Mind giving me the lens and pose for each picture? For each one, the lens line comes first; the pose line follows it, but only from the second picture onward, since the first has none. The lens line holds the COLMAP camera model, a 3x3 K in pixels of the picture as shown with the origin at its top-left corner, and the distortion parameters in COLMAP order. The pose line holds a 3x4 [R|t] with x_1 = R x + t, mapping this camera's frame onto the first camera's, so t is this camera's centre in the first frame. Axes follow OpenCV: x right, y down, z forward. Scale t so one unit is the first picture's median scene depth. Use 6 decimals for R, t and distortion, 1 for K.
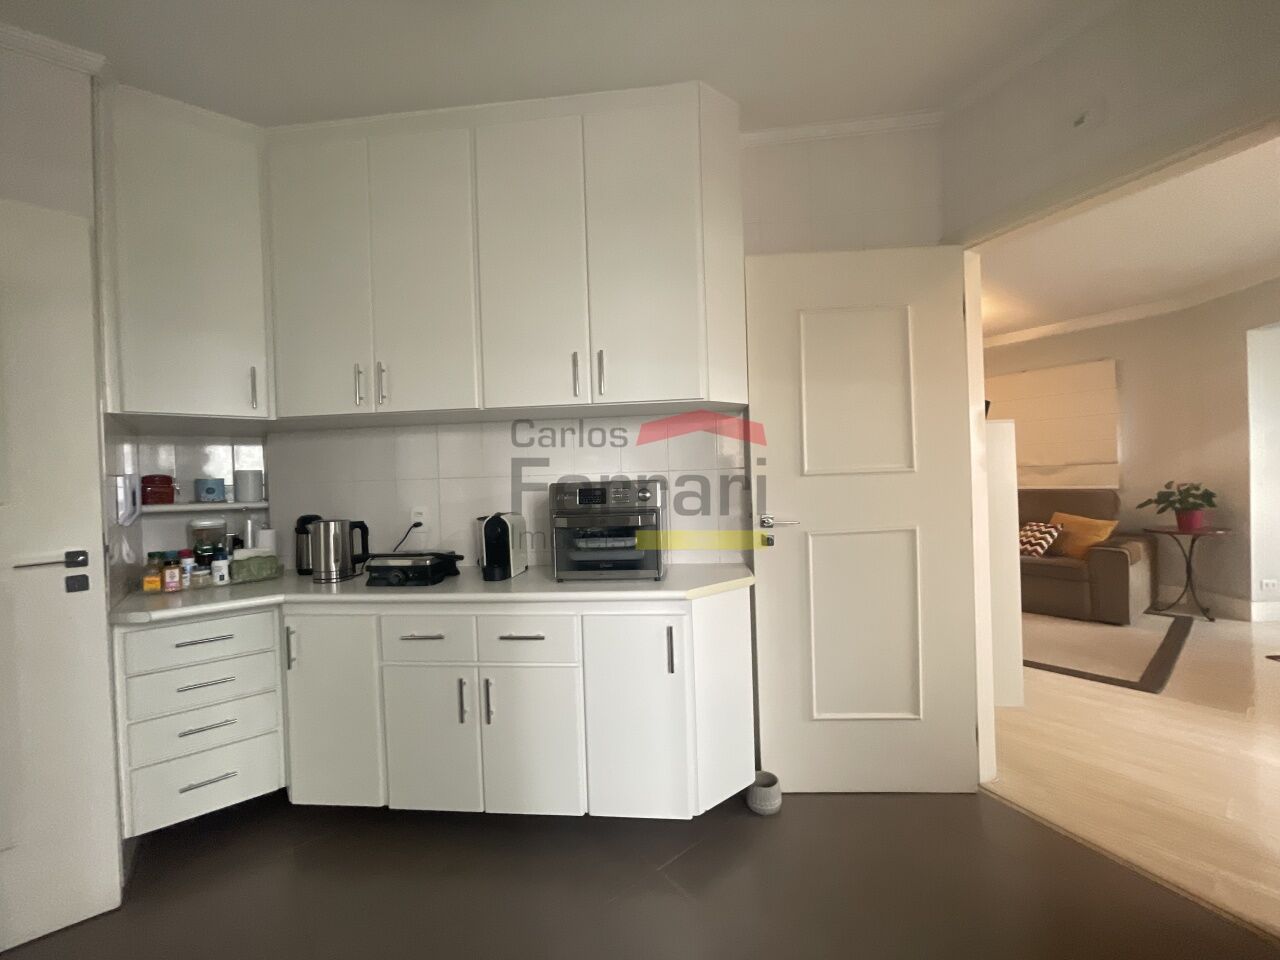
lens RADIAL K [[518.6, 0, 641.2], [0, 518.6, 483.2], [0, 0, 1]] dist [-0.003324, 0.001708]
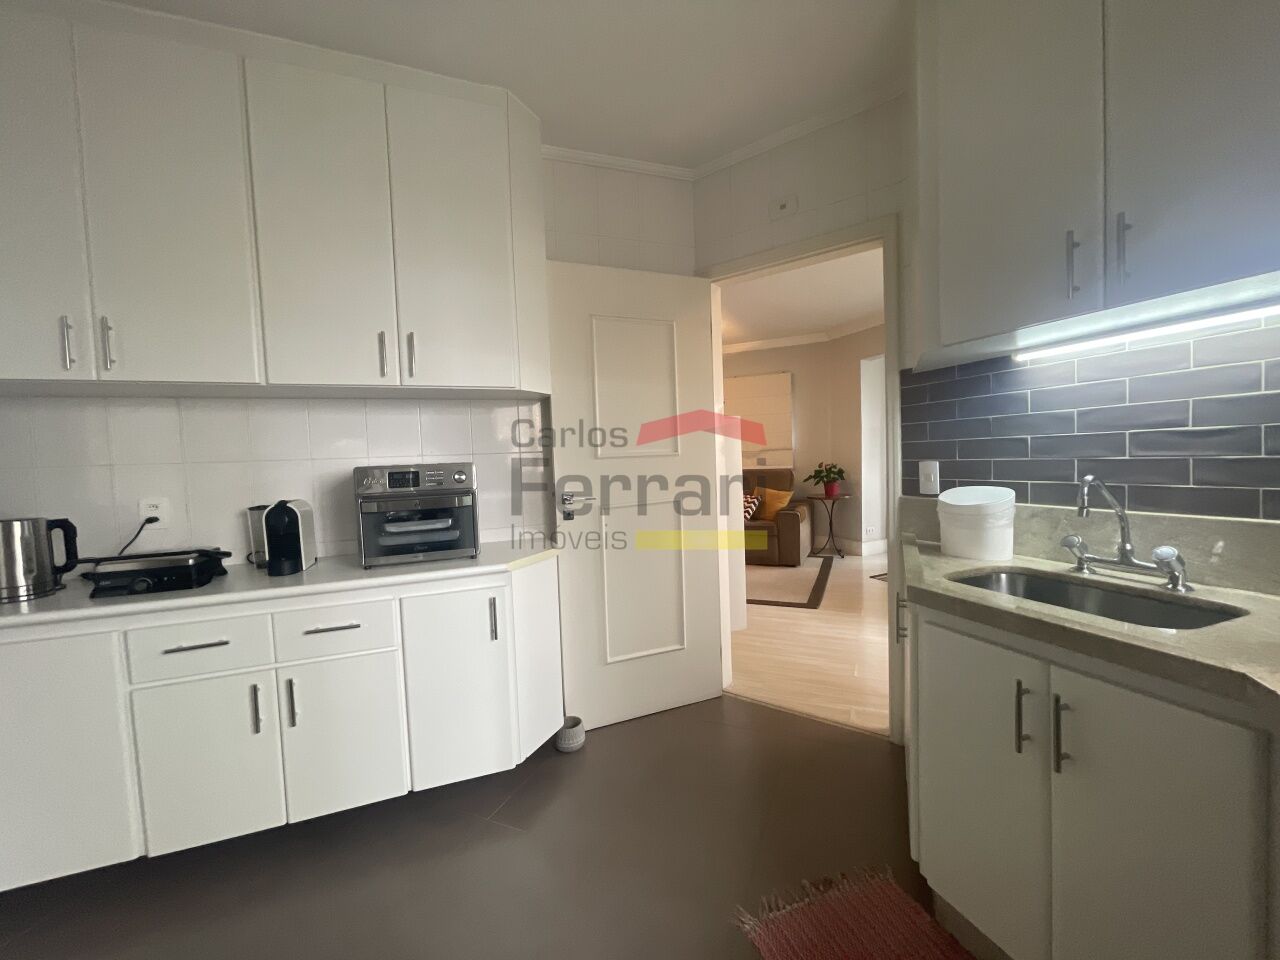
lens RADIAL K [[518.6, 0, 638.0], [0, 518.6, 482.3], [0, 0, 1]] dist [-0.003324, 0.001708]
pose [[0.892991, -0.022873, 0.449493, -0.132617], [0.010289, 0.999484, 0.030419, 0.004588], [-0.449957, -0.022539, 0.892766, -0.084080]]
